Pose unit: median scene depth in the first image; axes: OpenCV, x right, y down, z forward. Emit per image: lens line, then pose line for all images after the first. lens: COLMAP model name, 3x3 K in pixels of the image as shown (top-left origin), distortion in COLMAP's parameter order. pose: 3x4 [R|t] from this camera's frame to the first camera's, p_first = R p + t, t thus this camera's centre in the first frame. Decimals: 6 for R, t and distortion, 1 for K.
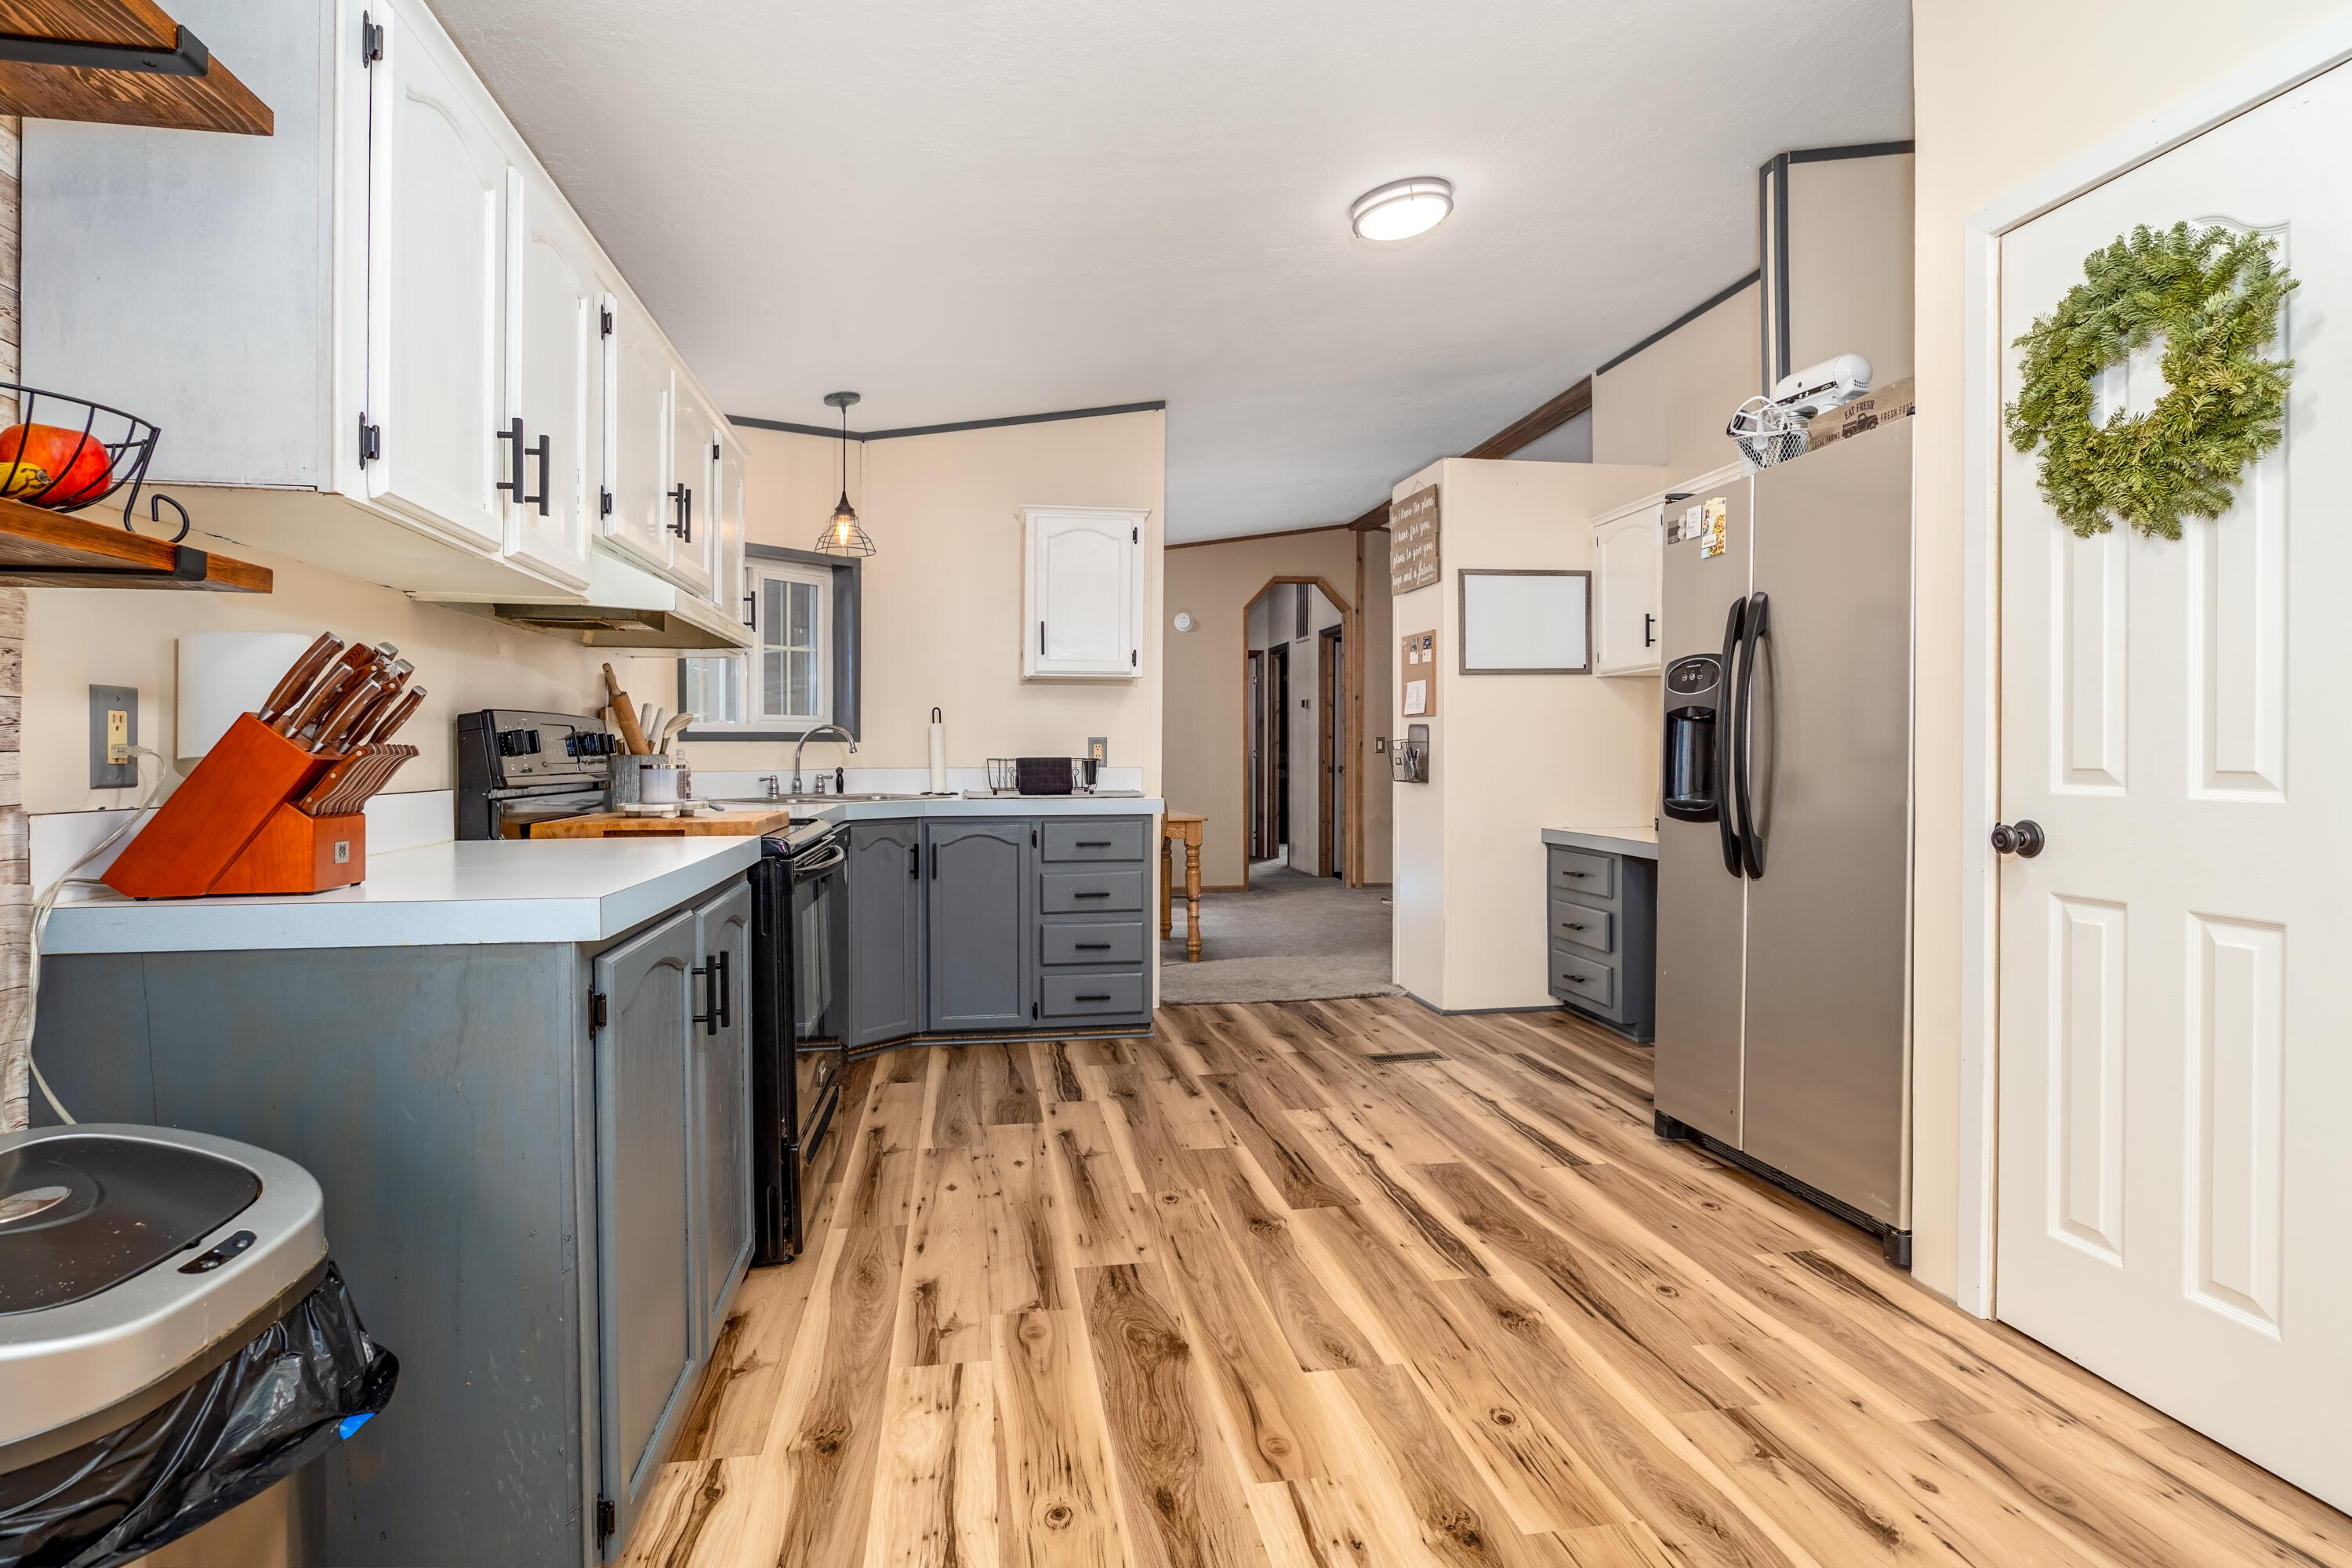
lens RADIAL K [[1227.2, 0, 1177.0], [0, 1227.2, 767.8], [0, 0, 1]] dist [-0.001368, -0.000283]
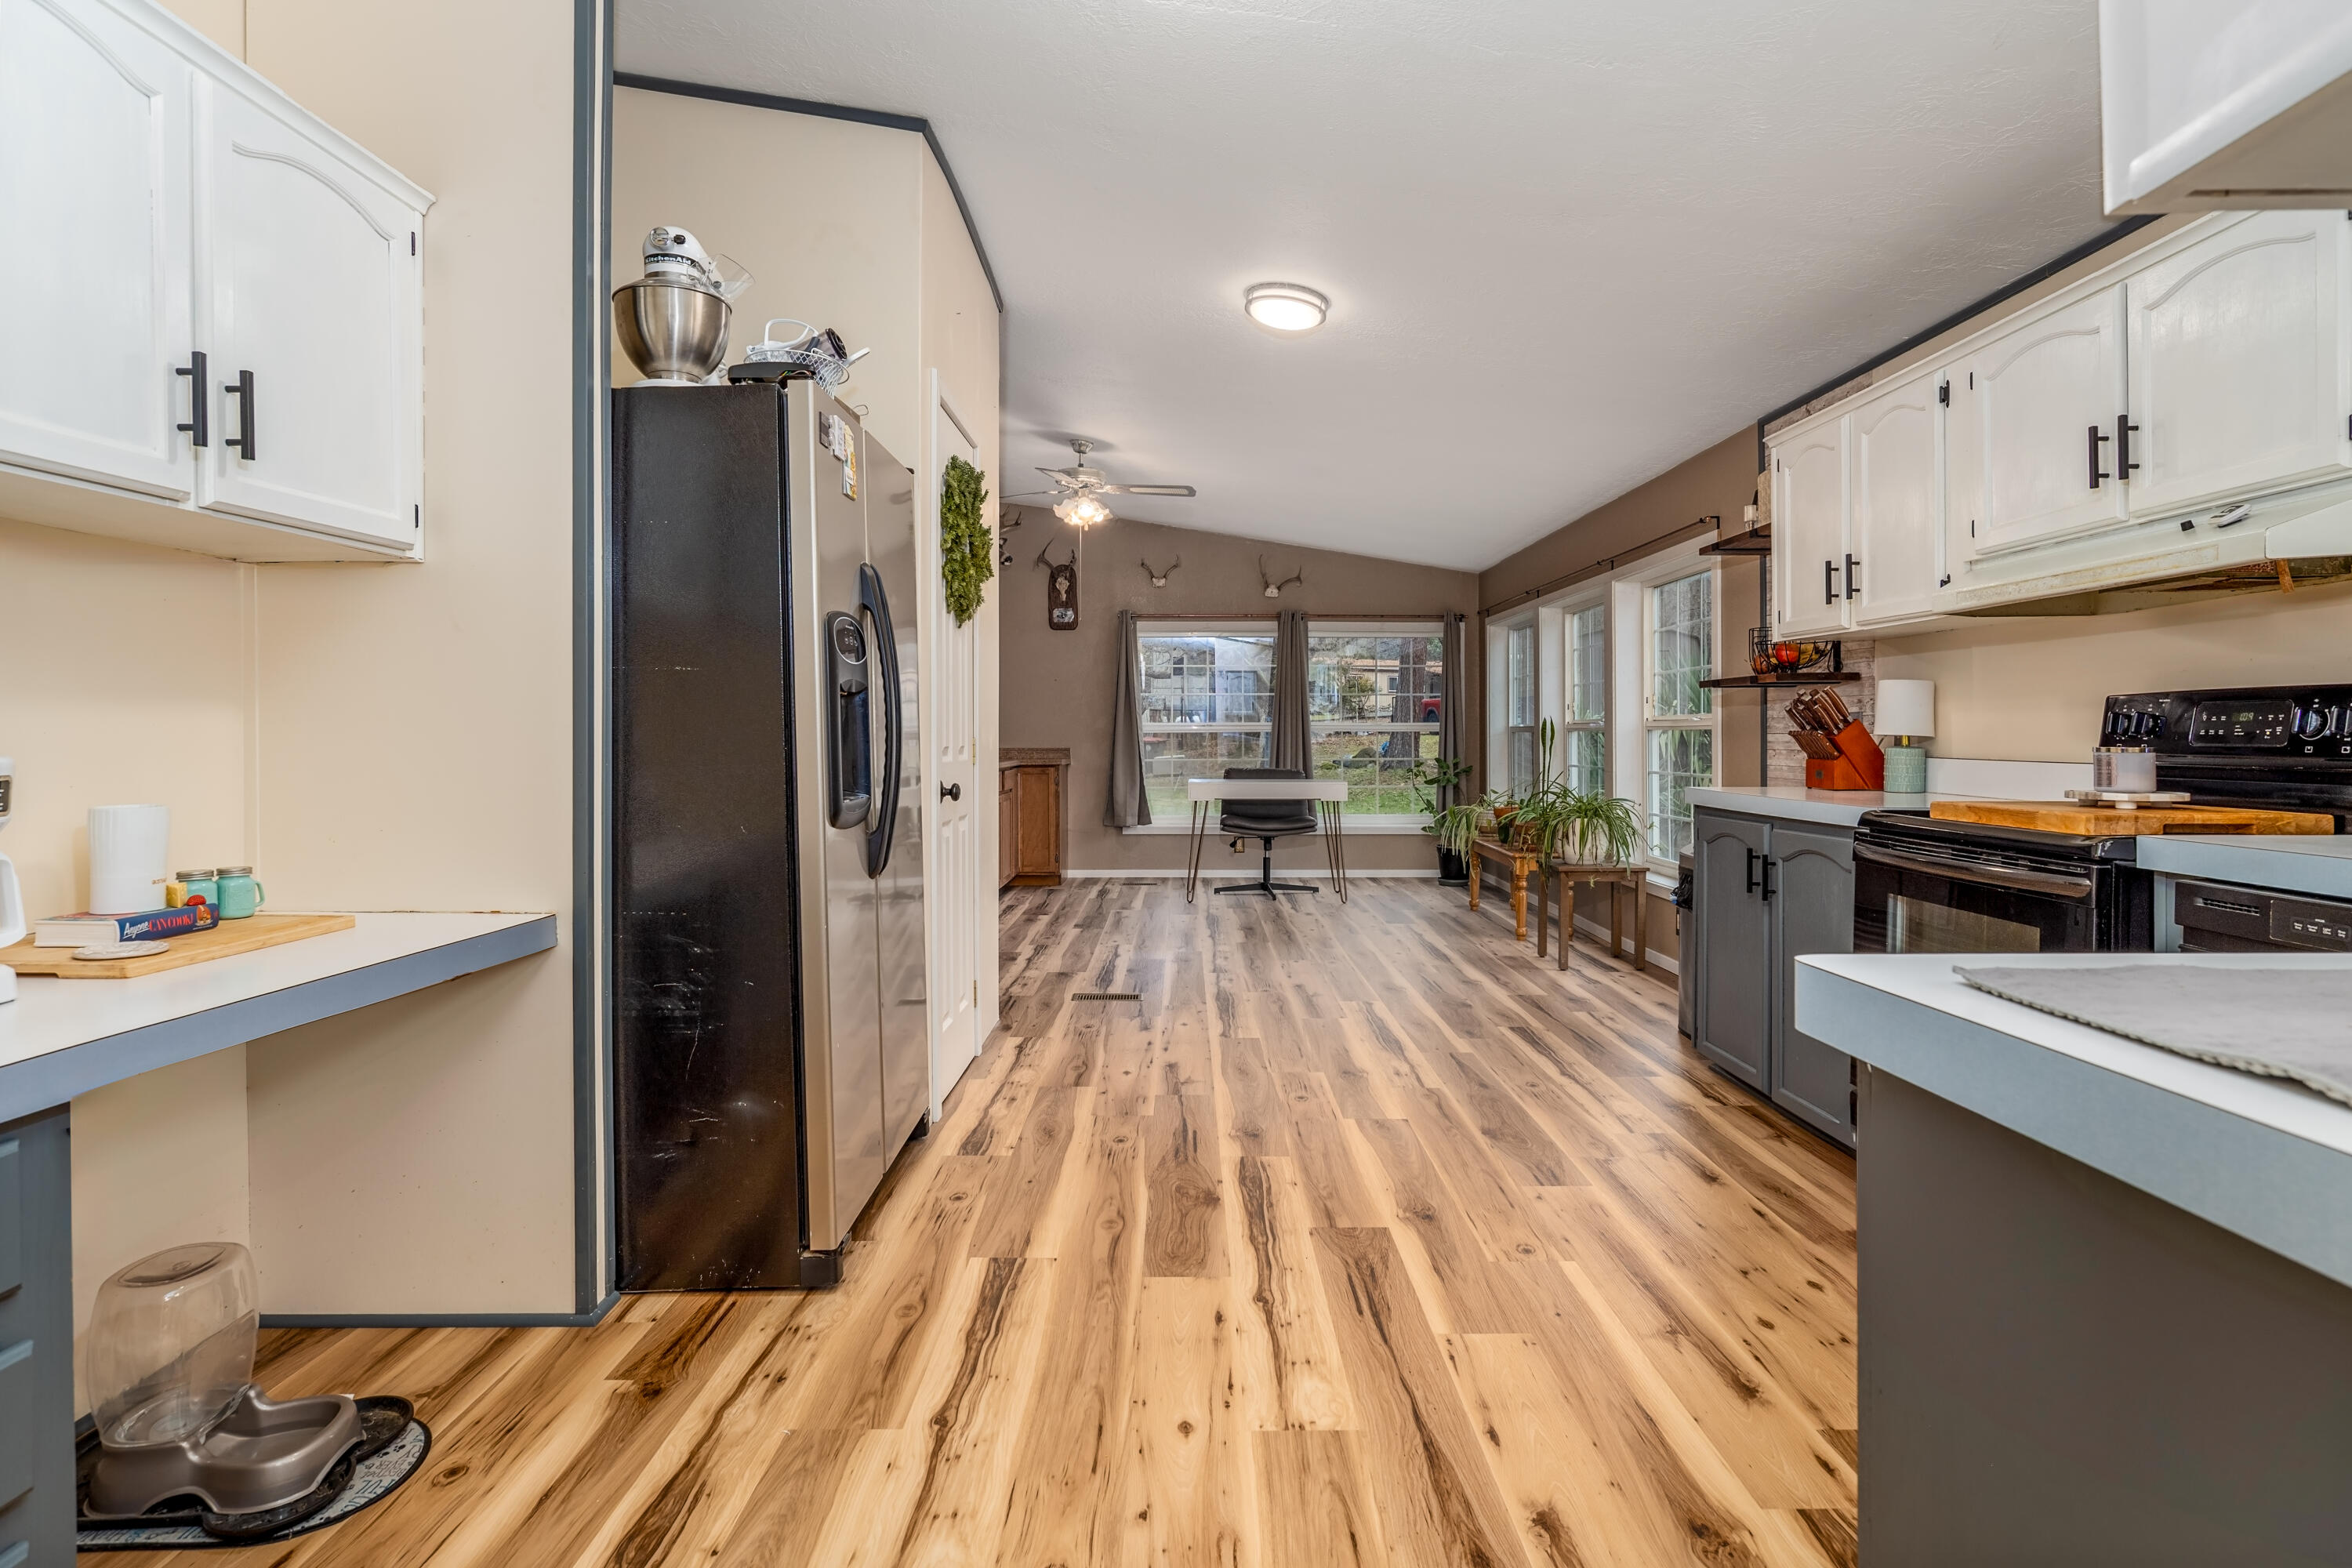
lens RADIAL K [[1227.2, 0, 1180.1], [0, 1227.2, 762.7], [0, 0, 1]] dist [-0.001368, -0.000283]
pose [[-0.985717, -0.001834, 0.168399, 0.091301], [0.003875, 0.999429, 0.033568, -0.024683], [-0.168365, 0.033741, -0.985147, 1.897996]]
